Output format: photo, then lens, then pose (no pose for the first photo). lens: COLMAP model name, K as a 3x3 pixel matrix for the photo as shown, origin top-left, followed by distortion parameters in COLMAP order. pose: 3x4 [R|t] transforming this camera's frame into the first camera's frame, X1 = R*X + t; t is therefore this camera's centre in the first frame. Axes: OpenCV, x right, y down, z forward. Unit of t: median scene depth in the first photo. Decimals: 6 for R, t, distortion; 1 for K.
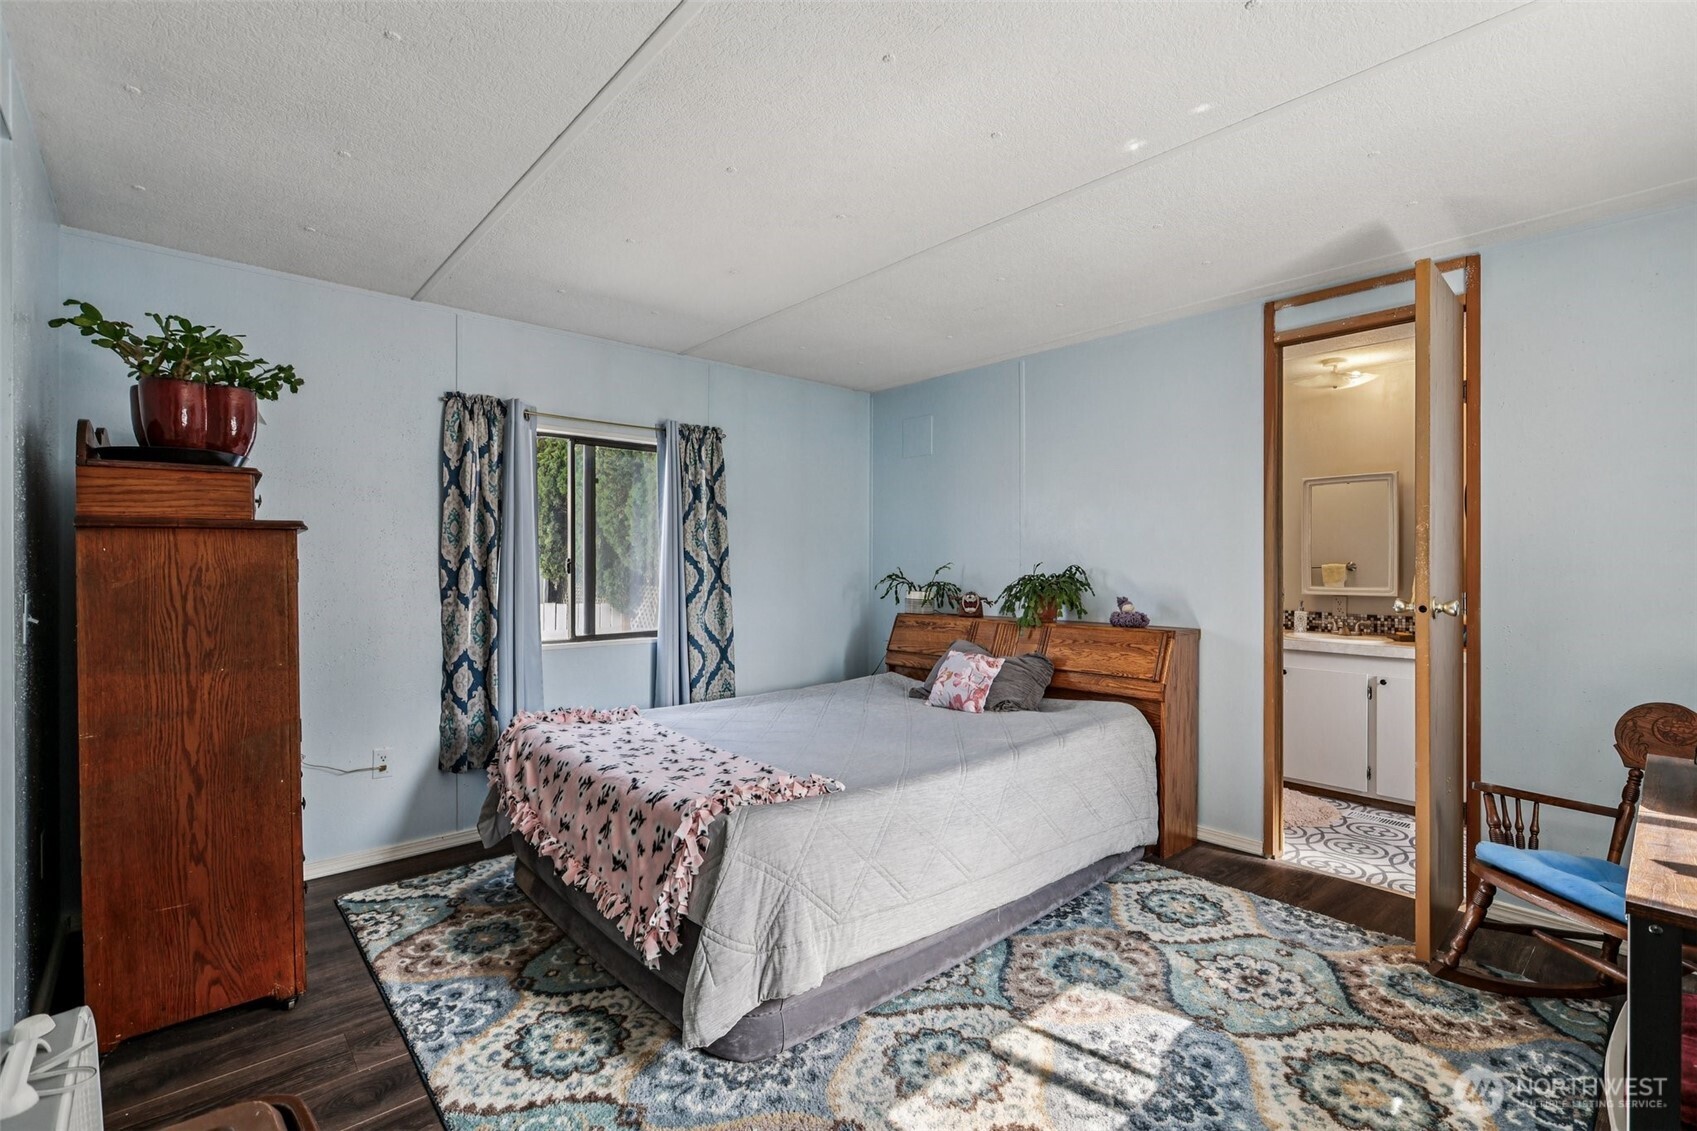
lens RADIAL K [[763.2, 0, 848.5], [0, 763.2, 565.5], [0, 0, 1]] dist [0.001488, -0.000365]
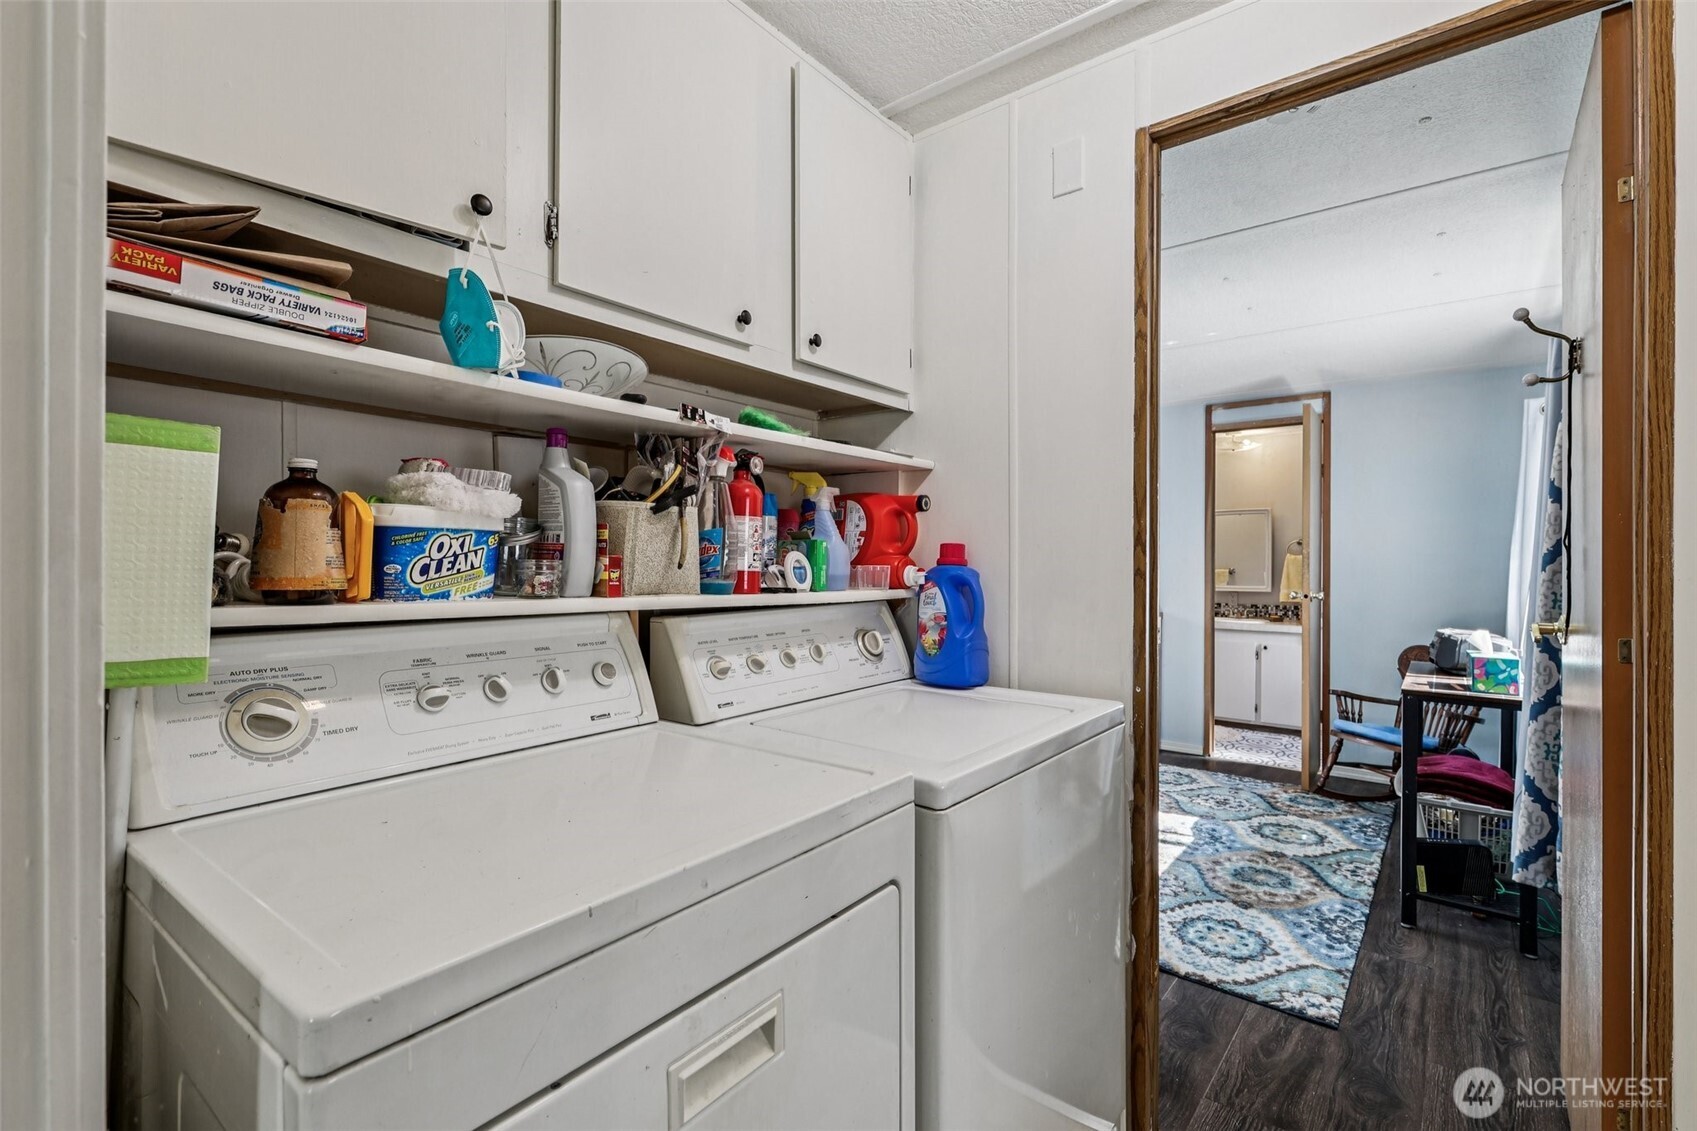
lens RADIAL K [[763.2, 0, 848.5], [0, 763.2, 565.5], [0, 0, 1]] dist [0.001488, -0.000365]
pose [[0.986592, 0.006490, 0.163075, -0.611646], [-0.006314, 0.999979, -0.001598, -0.006377], [-0.163082, 0.000547, 0.986612, -0.607229]]
